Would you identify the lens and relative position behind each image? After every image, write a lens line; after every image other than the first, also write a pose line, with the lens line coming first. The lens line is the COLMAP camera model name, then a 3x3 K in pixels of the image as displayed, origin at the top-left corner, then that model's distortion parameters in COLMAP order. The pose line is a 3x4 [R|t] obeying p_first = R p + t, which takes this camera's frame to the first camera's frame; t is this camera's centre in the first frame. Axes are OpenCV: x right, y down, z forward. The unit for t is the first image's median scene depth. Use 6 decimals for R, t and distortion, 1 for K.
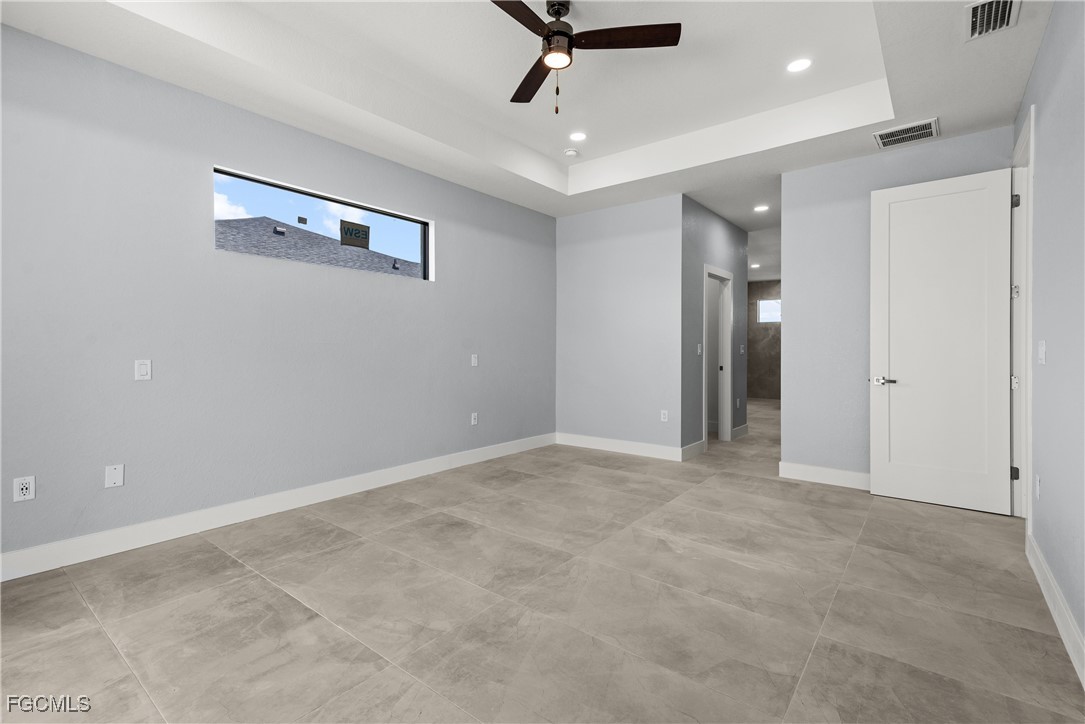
lens RADIAL K [[495.7, 0, 546.0], [0, 495.7, 349.6], [0, 0, 1]] dist [0.002202, 0.000483]
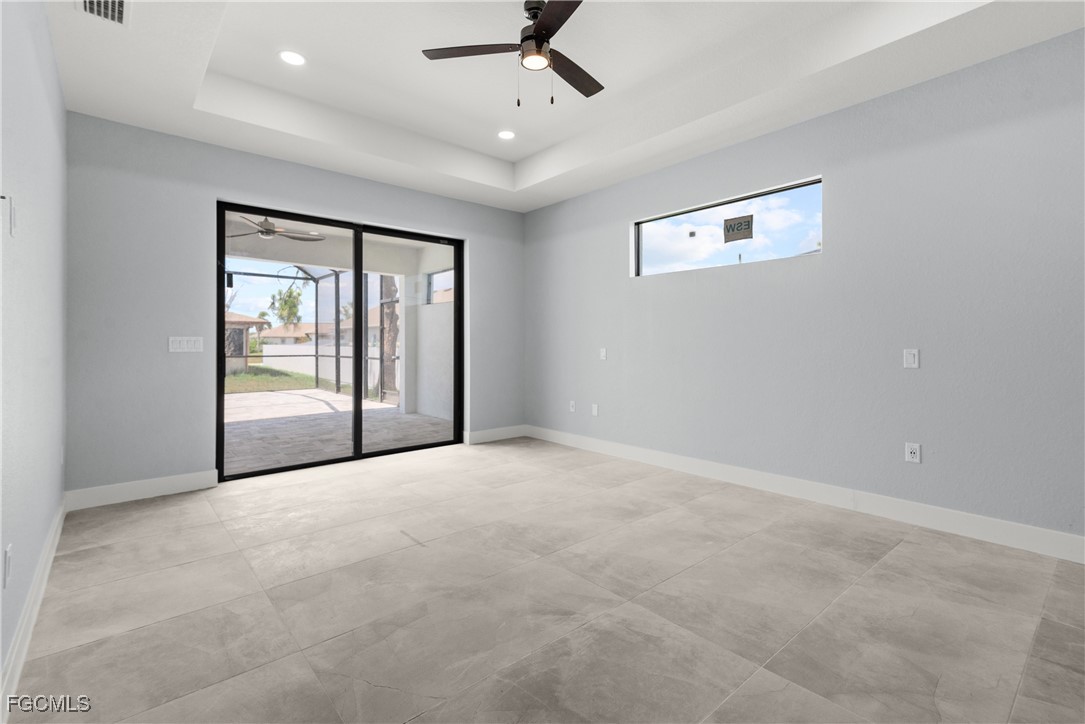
lens RADIAL K [[495.7, 0, 546.0], [0, 495.7, 349.6], [0, 0, 1]] dist [0.002202, 0.000483]
pose [[-0.198336, 0.021029, -0.979908, 0.849185], [0.009632, 0.999763, 0.019506, -0.010931], [0.980087, -0.005569, -0.198492, 1.009669]]
